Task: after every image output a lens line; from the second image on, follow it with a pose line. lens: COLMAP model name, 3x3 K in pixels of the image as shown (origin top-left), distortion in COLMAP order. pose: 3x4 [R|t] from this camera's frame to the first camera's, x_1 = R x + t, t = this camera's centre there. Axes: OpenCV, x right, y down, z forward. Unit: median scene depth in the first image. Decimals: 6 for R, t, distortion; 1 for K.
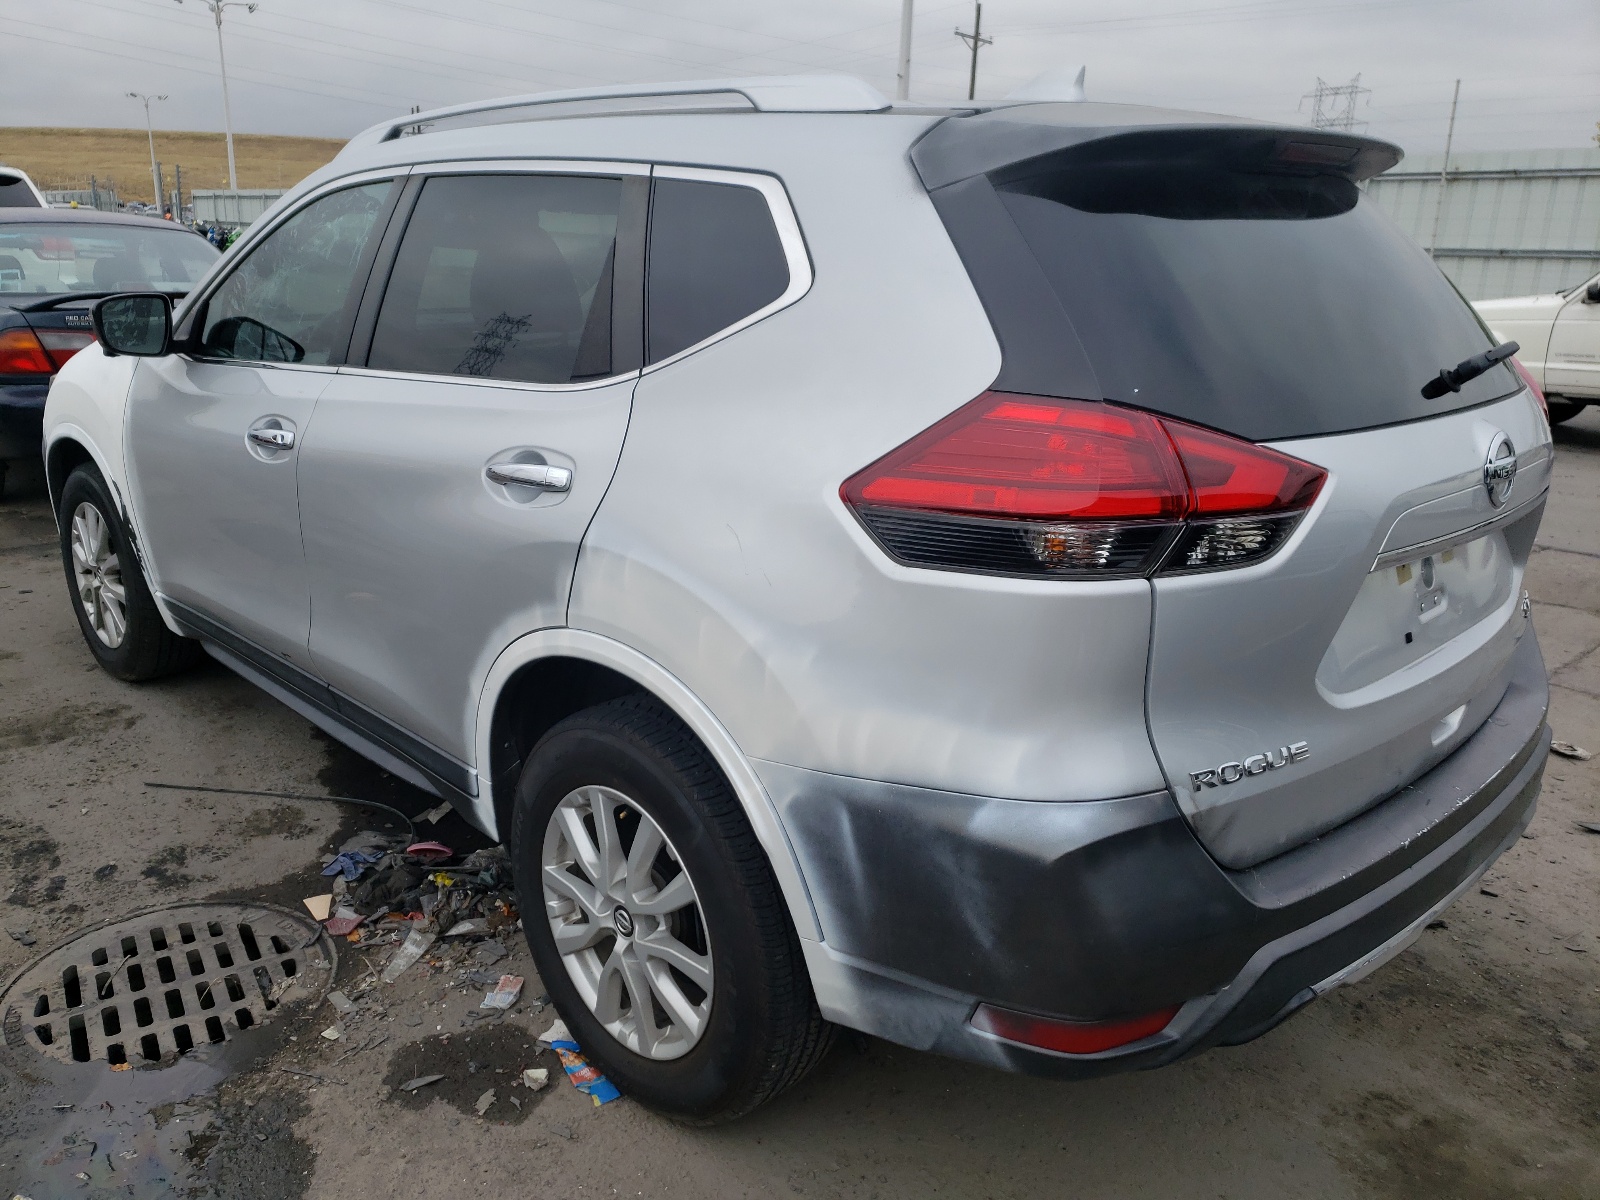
lens RADIAL K [[1224.5, 0, 800.0], [0, 1224.5, 600.0], [0, 0, 1]] dist [-0.001583, 0.004397]
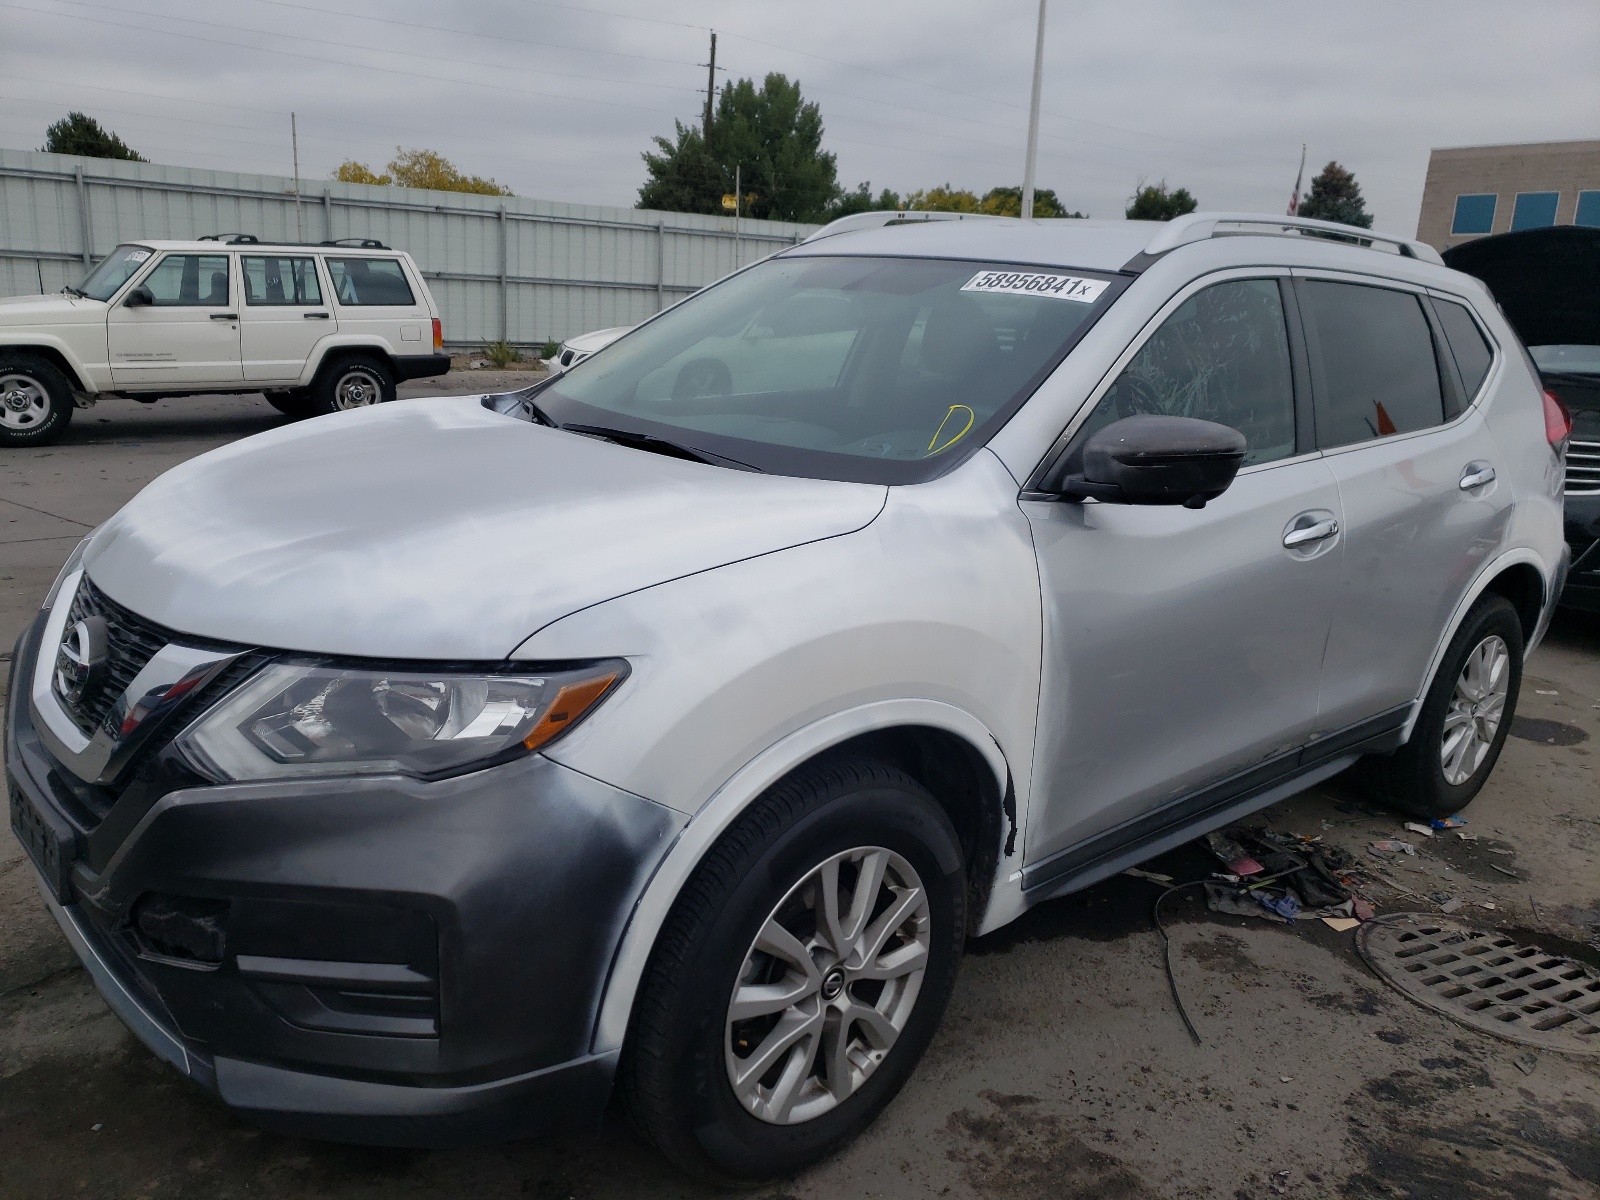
lens RADIAL K [[1200.9, 0, 800.0], [0, 1200.9, 600.0], [0, 0, 1]] dist [0.013527, 0.001598]
pose [[0.079167, -0.261402, 0.961978, -1.268766], [0.238324, 0.941986, 0.236356, -0.362947], [-0.967954, 0.210551, 0.136873, 1.141138]]
